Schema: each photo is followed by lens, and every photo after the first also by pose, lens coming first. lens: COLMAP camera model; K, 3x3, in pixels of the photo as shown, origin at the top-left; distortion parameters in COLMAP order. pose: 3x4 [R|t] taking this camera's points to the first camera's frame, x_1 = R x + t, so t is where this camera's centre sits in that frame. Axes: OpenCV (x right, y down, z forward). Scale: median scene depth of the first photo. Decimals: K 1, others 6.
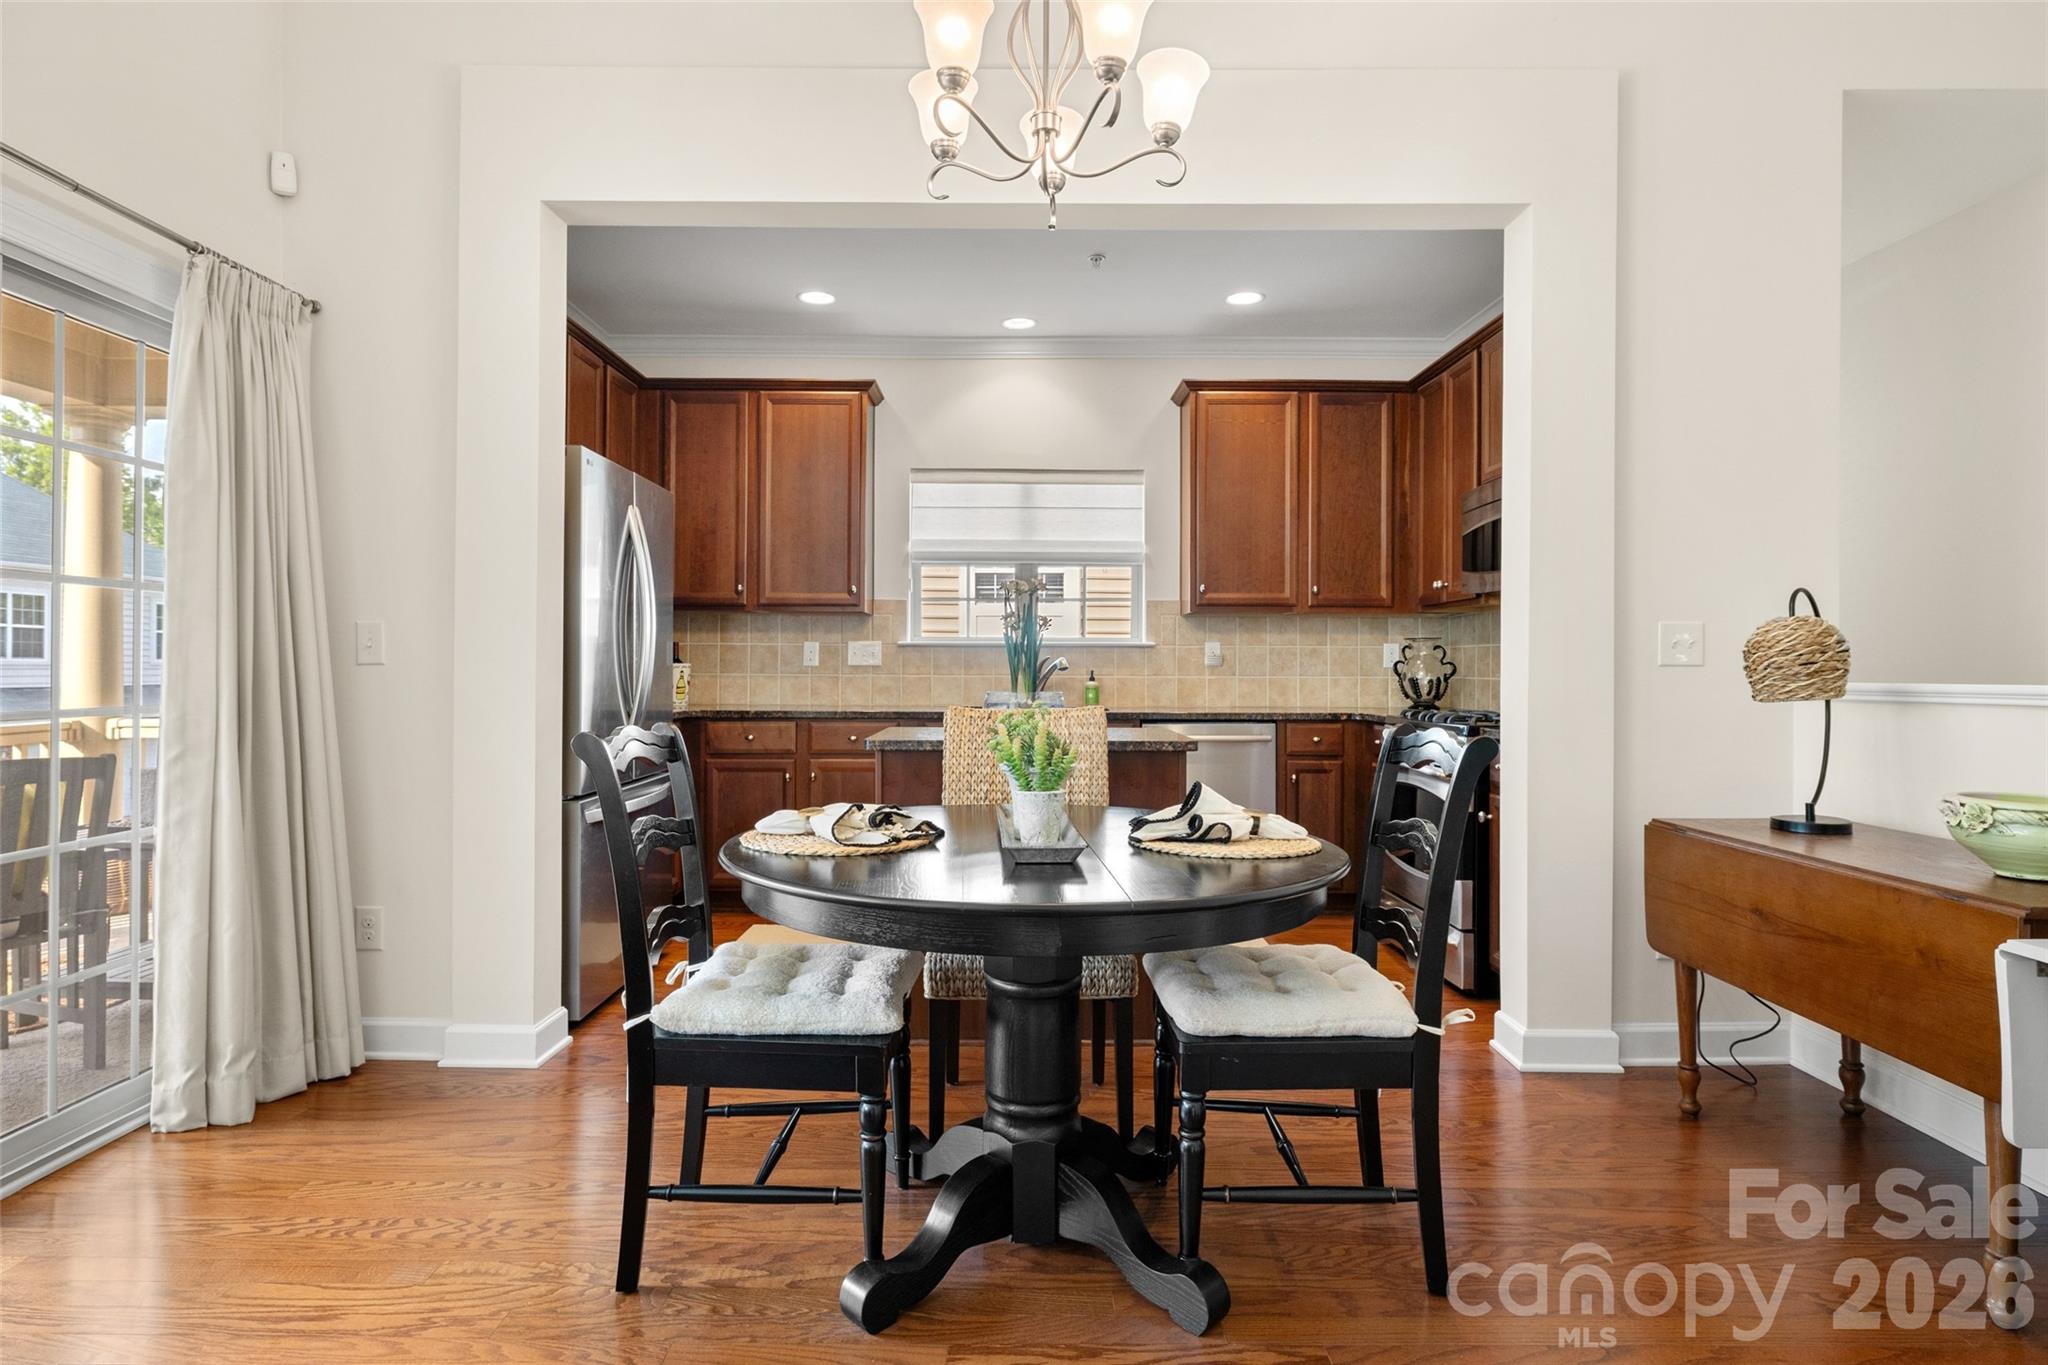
lens RADIAL K [[1071.4, 0, 1011.7], [0, 1071.4, 662.9], [0, 0, 1]] dist [-0.004159, 0.000030]
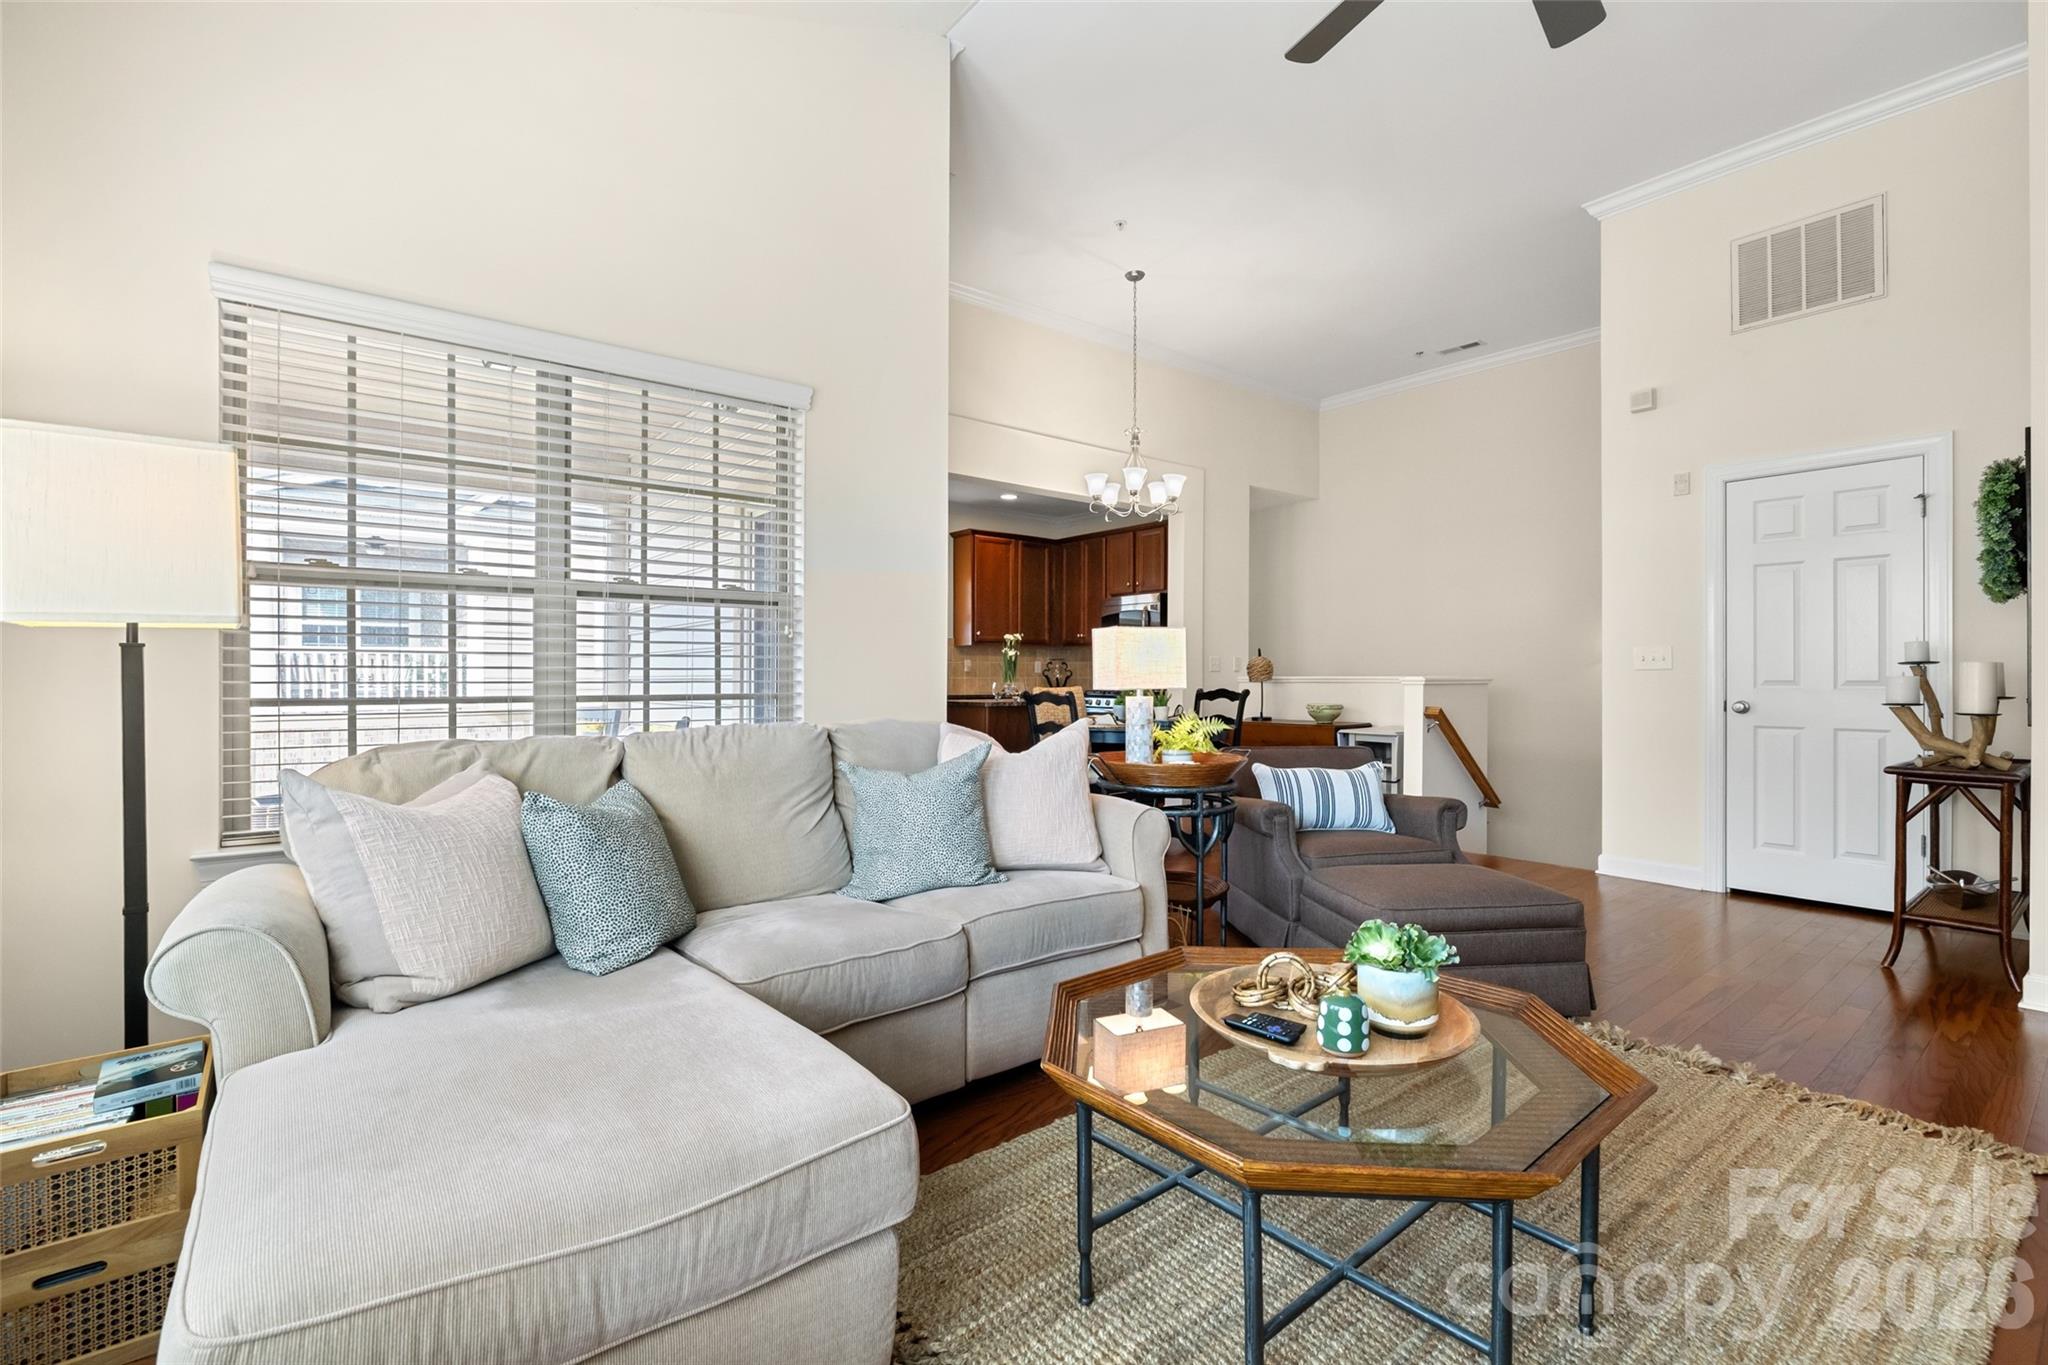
lens RADIAL K [[915.3, 0, 1024.0], [0, 915.3, 682.5], [0, 0, 1]] dist [-0.000371, 0.000155]
pose [[0.782659, -0.005838, 0.622424, -0.813593], [-0.001989, 0.999927, 0.011880, 0.002225], [-0.622448, -0.010536, 0.782590, -0.389098]]
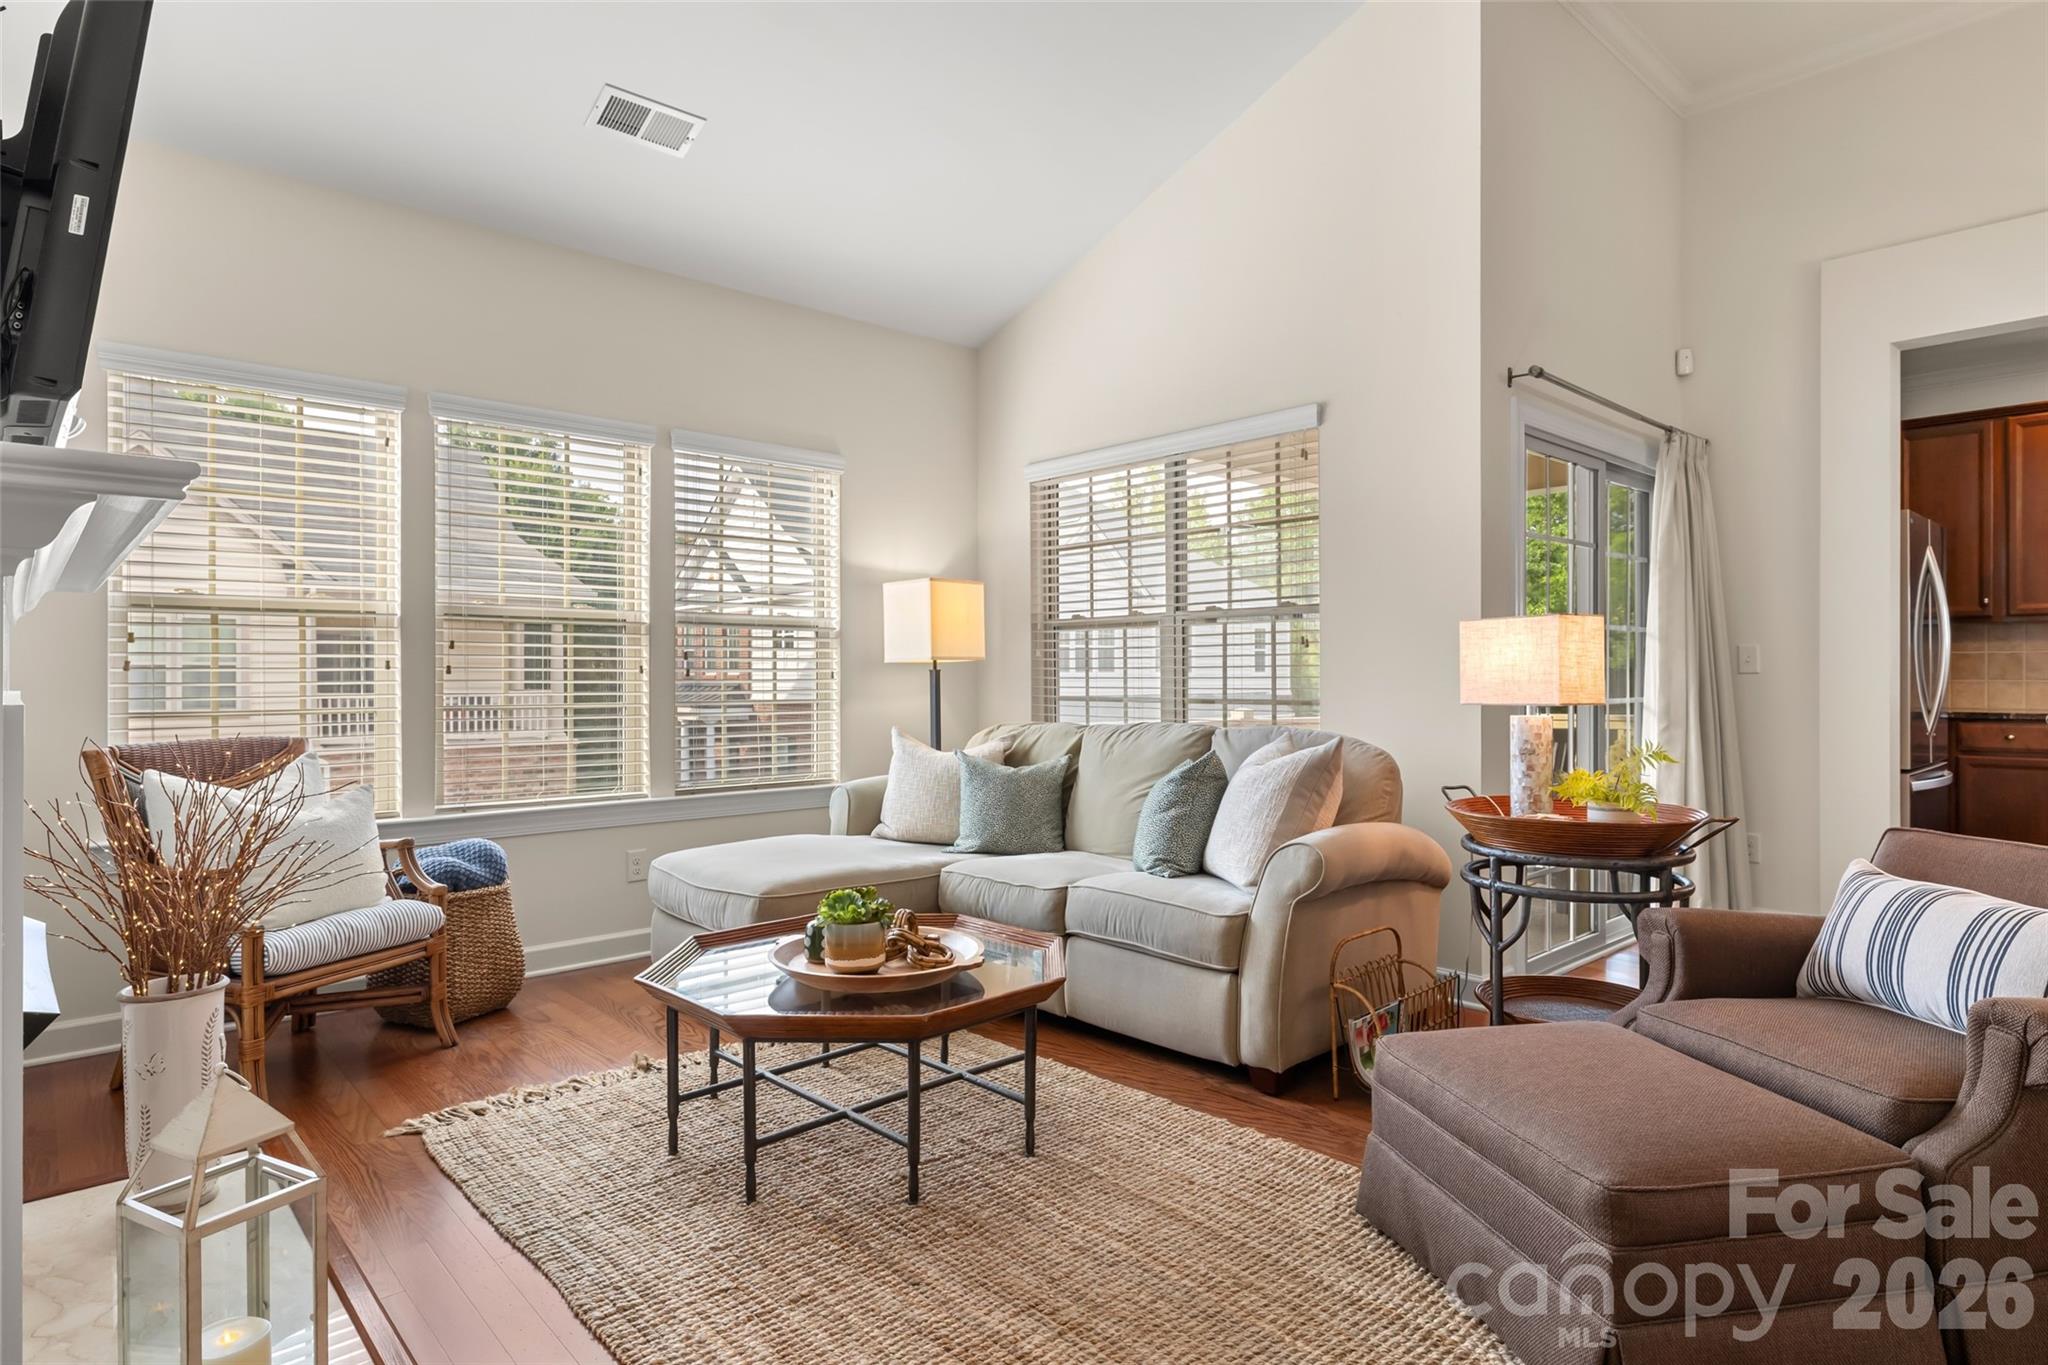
lens RADIAL K [[1125.6, 0, 984.2], [0, 1125.6, 678.6], [0, 0, 1]] dist [-0.013868, -0.001148]
pose [[0.659005, -0.003633, -0.752130, -0.073485], [0.008411, 0.999961, 0.002539, -0.002515], [0.752092, -0.008000, 0.659010, -0.512778]]
